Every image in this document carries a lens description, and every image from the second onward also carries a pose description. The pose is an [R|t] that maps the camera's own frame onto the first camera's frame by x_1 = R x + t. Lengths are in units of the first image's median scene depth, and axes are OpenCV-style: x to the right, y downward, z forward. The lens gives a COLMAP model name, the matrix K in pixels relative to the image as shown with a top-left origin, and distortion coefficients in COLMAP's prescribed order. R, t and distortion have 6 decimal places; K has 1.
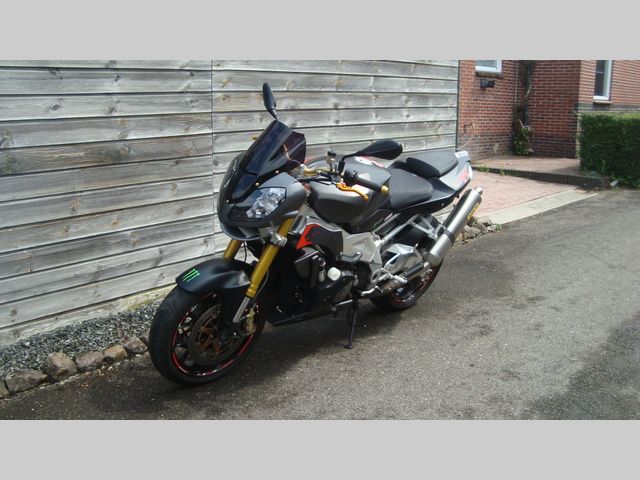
lens RADIAL K [[627.7, 0, 319.7], [0, 627.7, 227.3], [0, 0, 1]] dist [-0.221008, 0.246166]
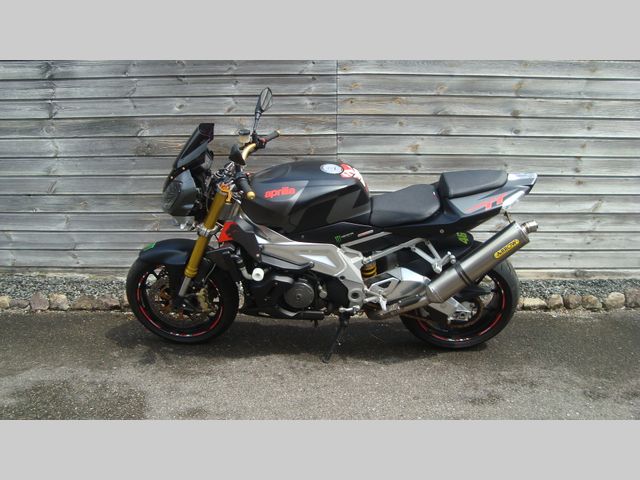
lens RADIAL K [[627.7, 0, 319.7], [0, 627.7, 227.3], [0, 0, 1]] dist [-0.221008, 0.246166]
pose [[0.667608, 0.151088, -0.729022, 0.681143], [-0.154515, 0.985990, 0.062846, -0.067227], [0.728303, 0.070688, 0.681599, 0.310034]]
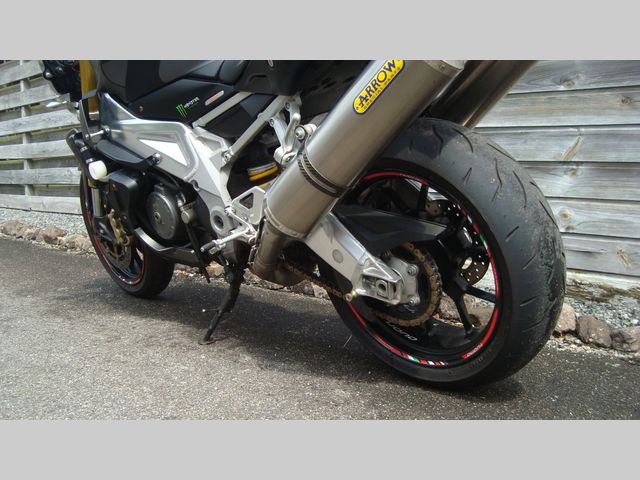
lens RADIAL K [[625.5, 0, 311.9], [0, 625.5, 238.0], [0, 0, 1]] dist [-0.210275, 0.226351]
pose [[-0.017497, 0.104891, -0.994330, 0.564098], [-0.216943, 0.970392, 0.106184, 0.021371], [0.976028, 0.217570, 0.005777, 1.026766]]
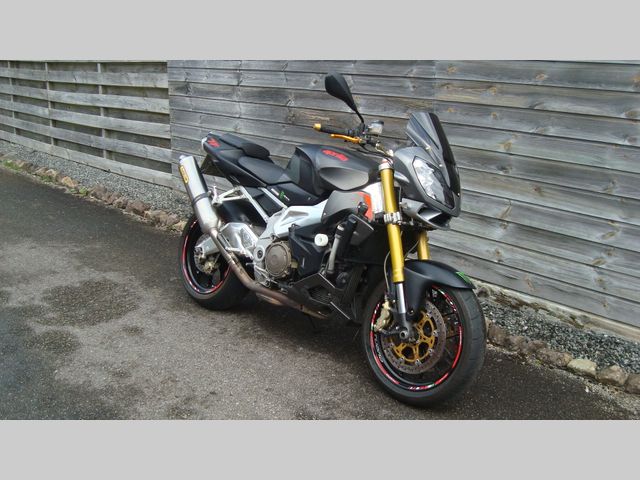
lens RADIAL K [[627.1, 0, 327.0], [0, 627.1, 240.1], [0, 0, 1]] dist [-0.215071, 0.233873]
pose [[-0.040964, 0.276342, -0.960186, 0.925462], [-0.236150, 0.931088, 0.278042, -0.237712], [0.970853, 0.238138, 0.027117, 0.974571]]
